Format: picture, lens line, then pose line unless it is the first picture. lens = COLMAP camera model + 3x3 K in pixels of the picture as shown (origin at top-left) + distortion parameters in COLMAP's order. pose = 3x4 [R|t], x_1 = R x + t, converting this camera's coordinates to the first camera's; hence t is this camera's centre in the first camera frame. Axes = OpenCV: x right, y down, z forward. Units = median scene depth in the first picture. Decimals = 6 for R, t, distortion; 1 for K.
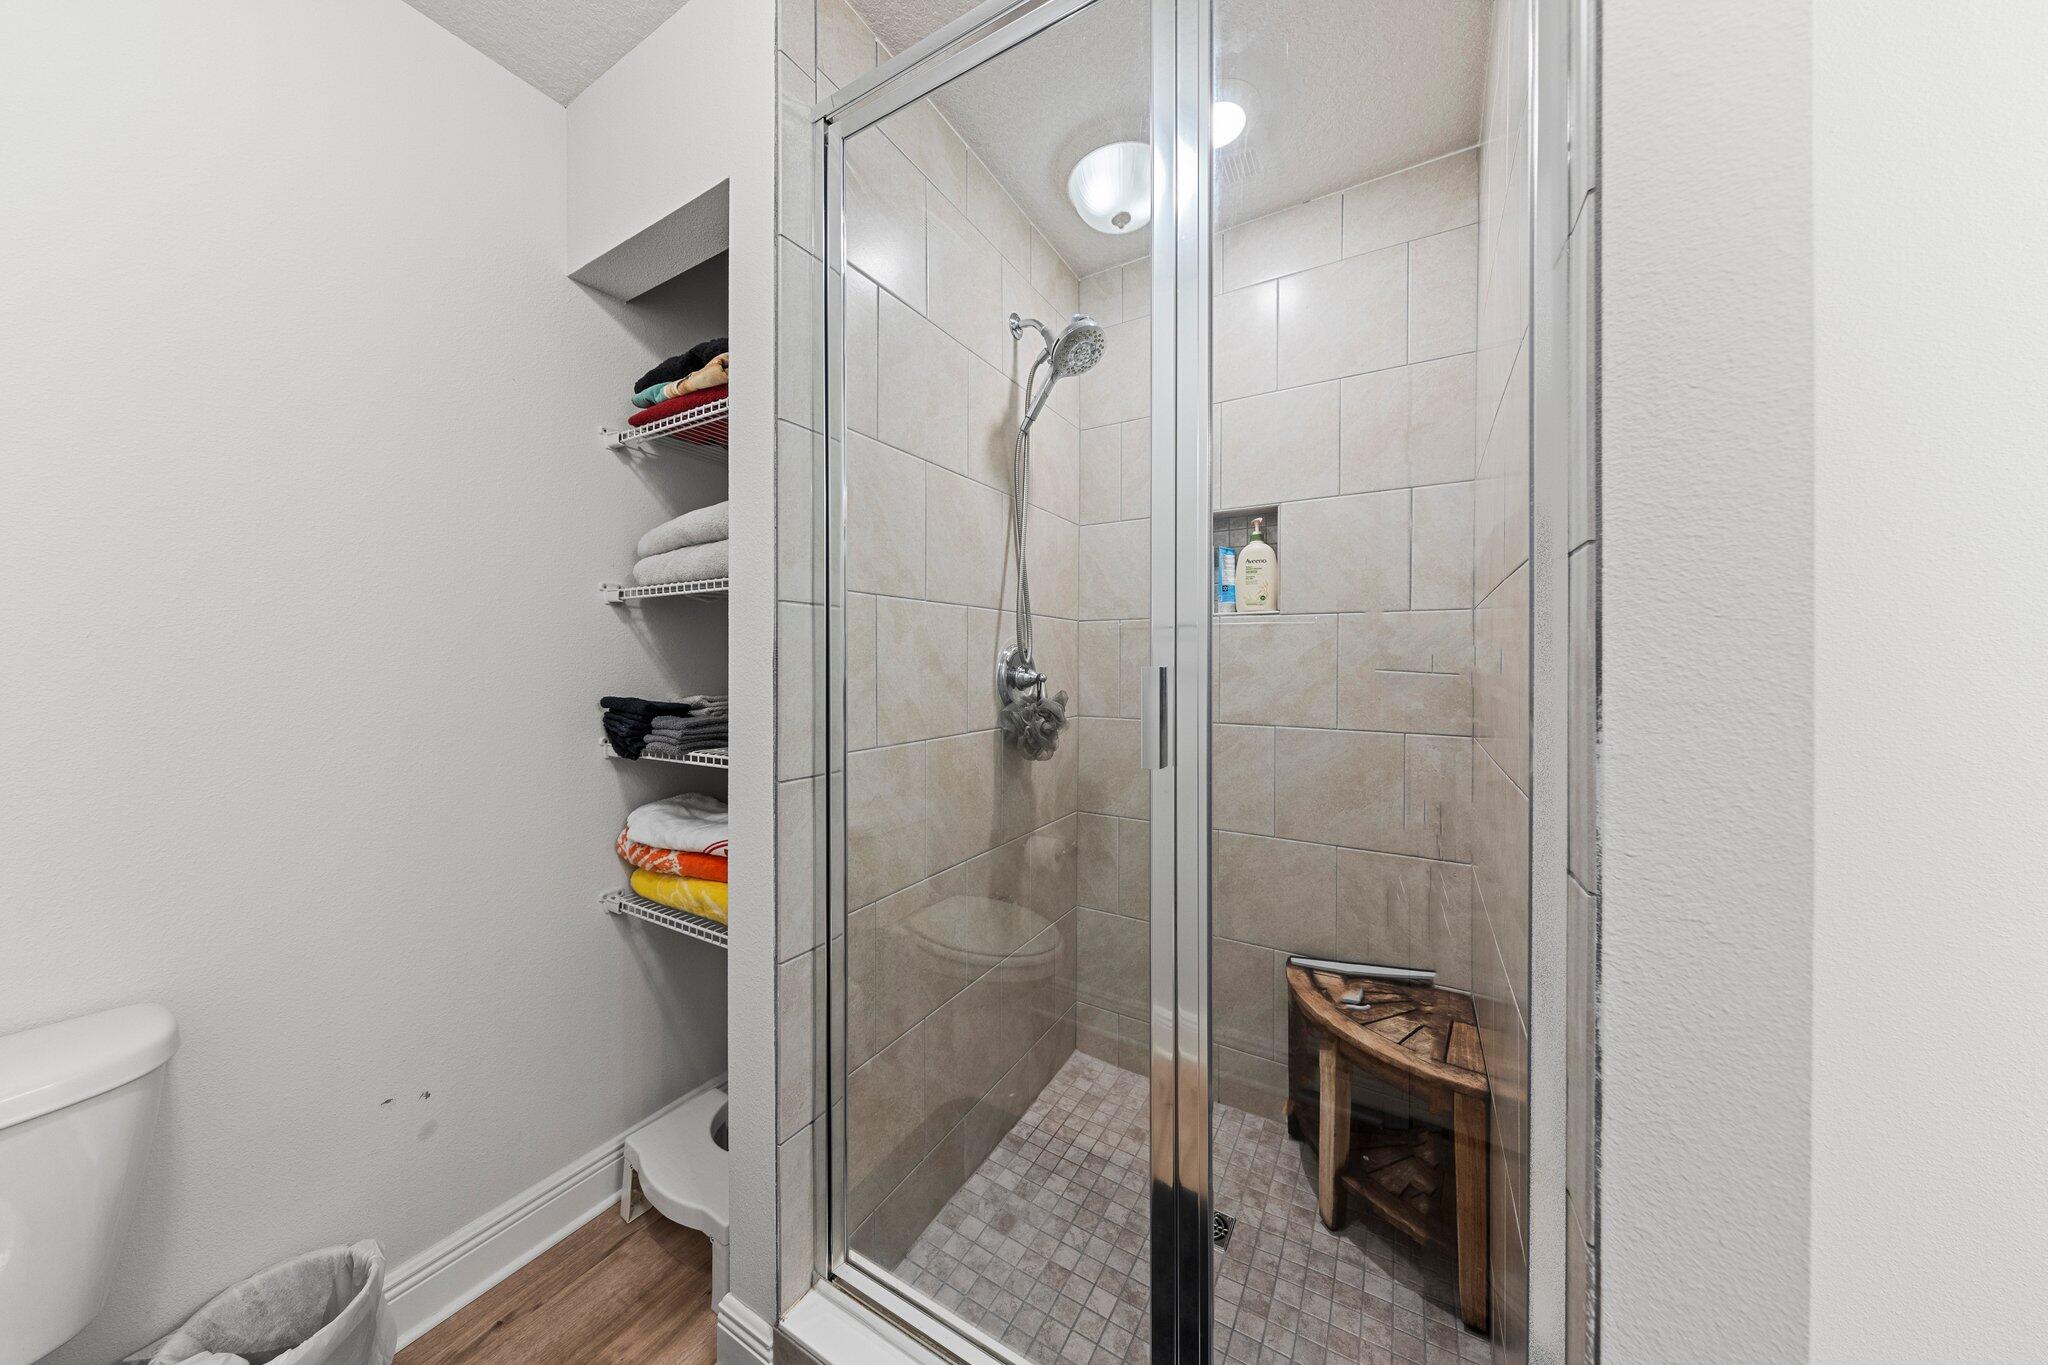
lens RADIAL K [[646.8, 0, 1026.7], [0, 646.8, 672.2], [0, 0, 1]] dist [0.004276, -0.000235]
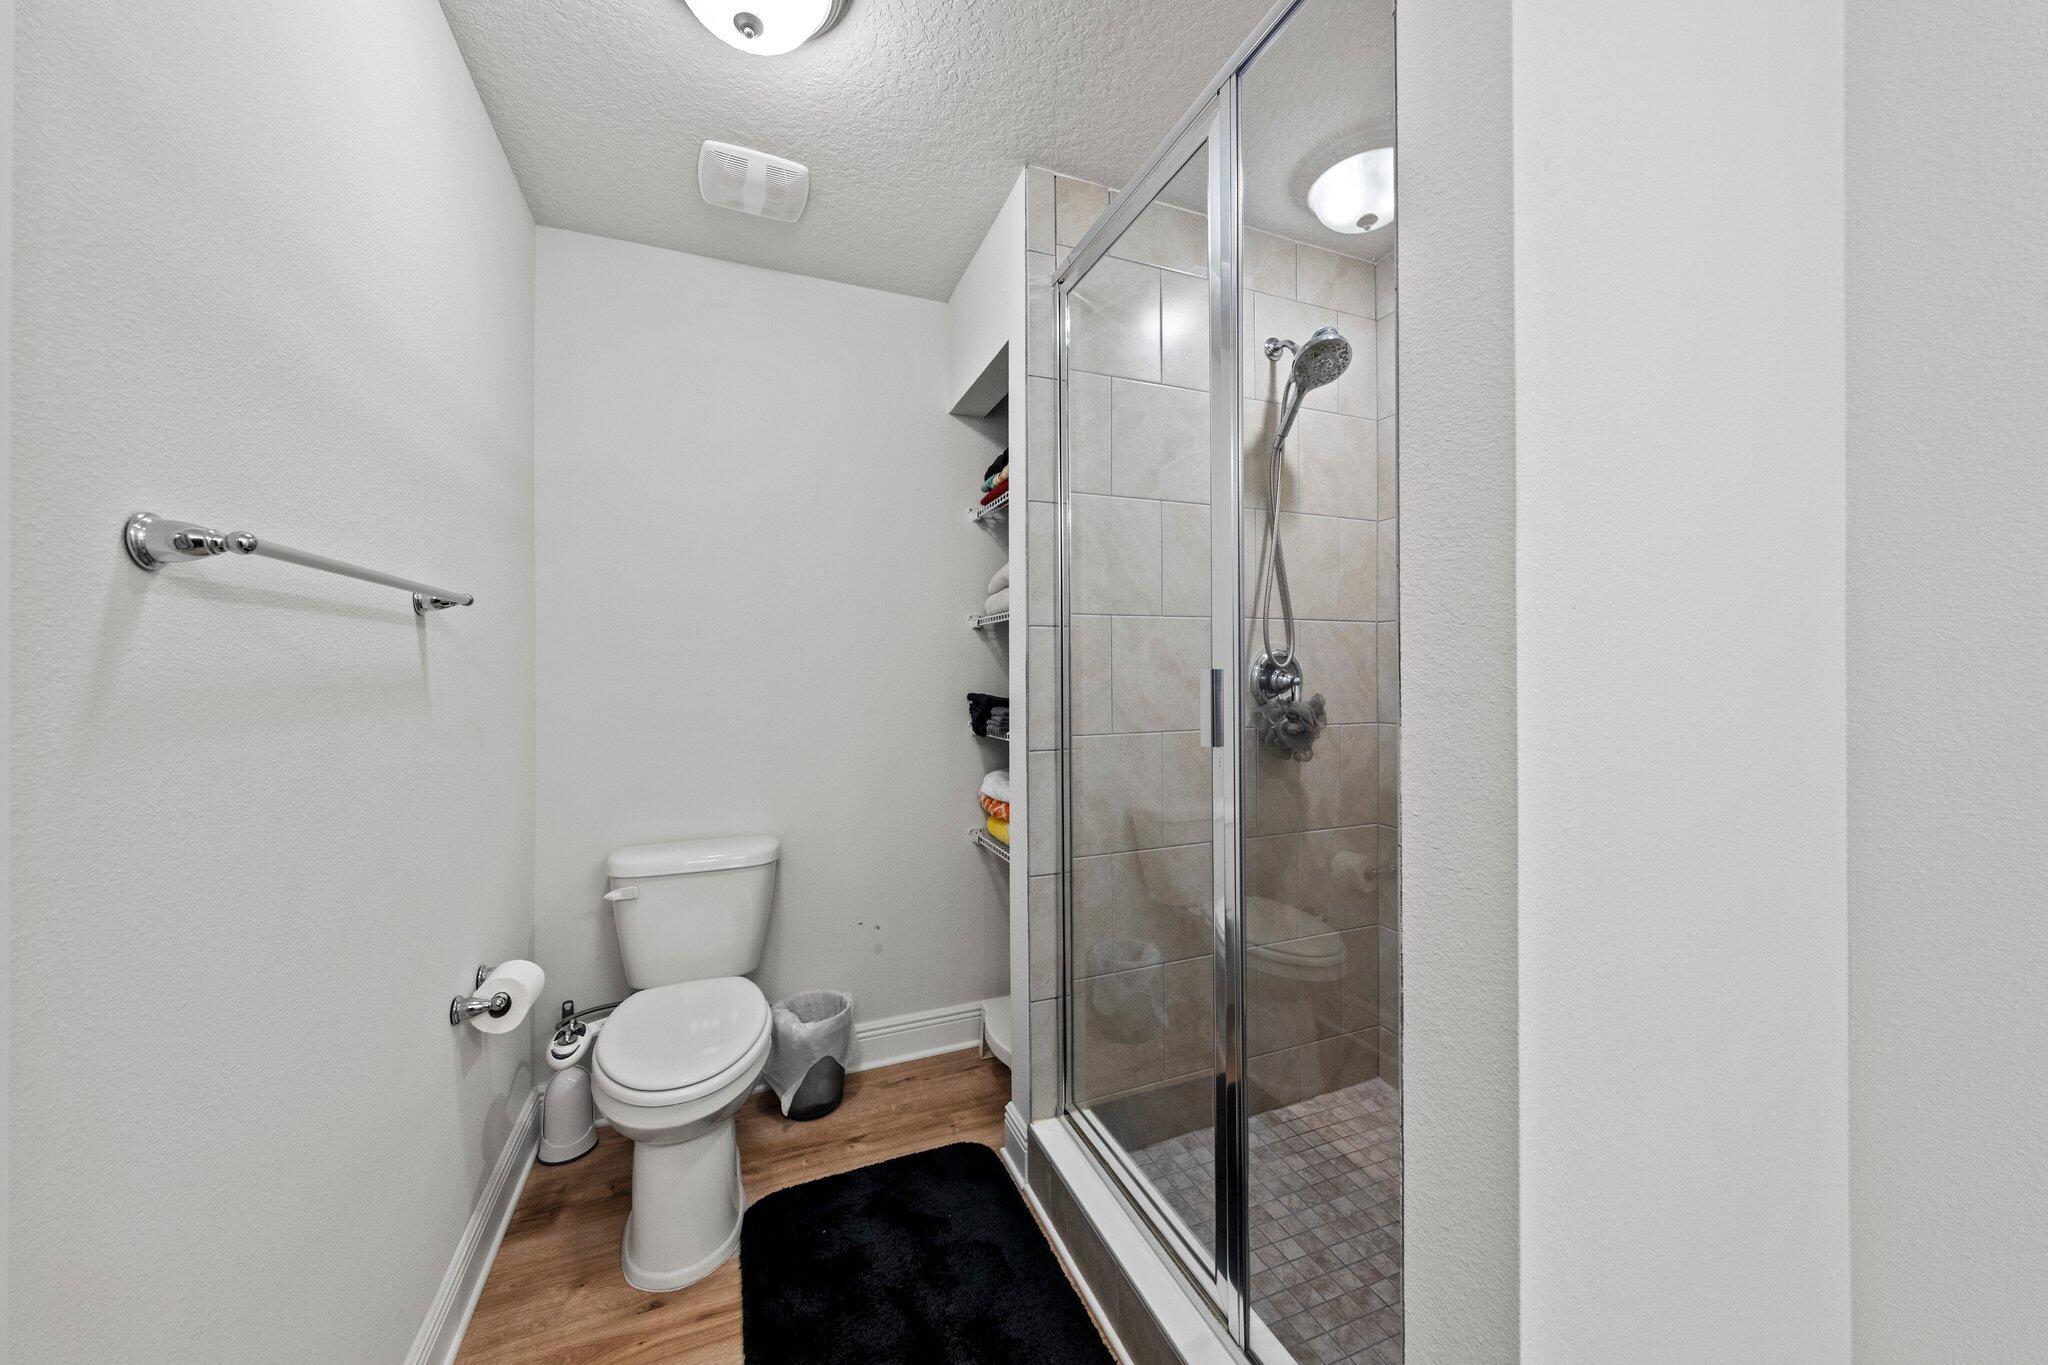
lens RADIAL K [[727.4, 0, 1026.6], [0, 727.4, 679.4], [0, 0, 1]] dist [0.001434, 0.000070]
pose [[0.792336, 0.000938, -0.610084, 0.449270], [-0.001671, 0.999998, -0.000634, 0.008232], [0.610082, 0.001522, 0.792336, -0.218010]]
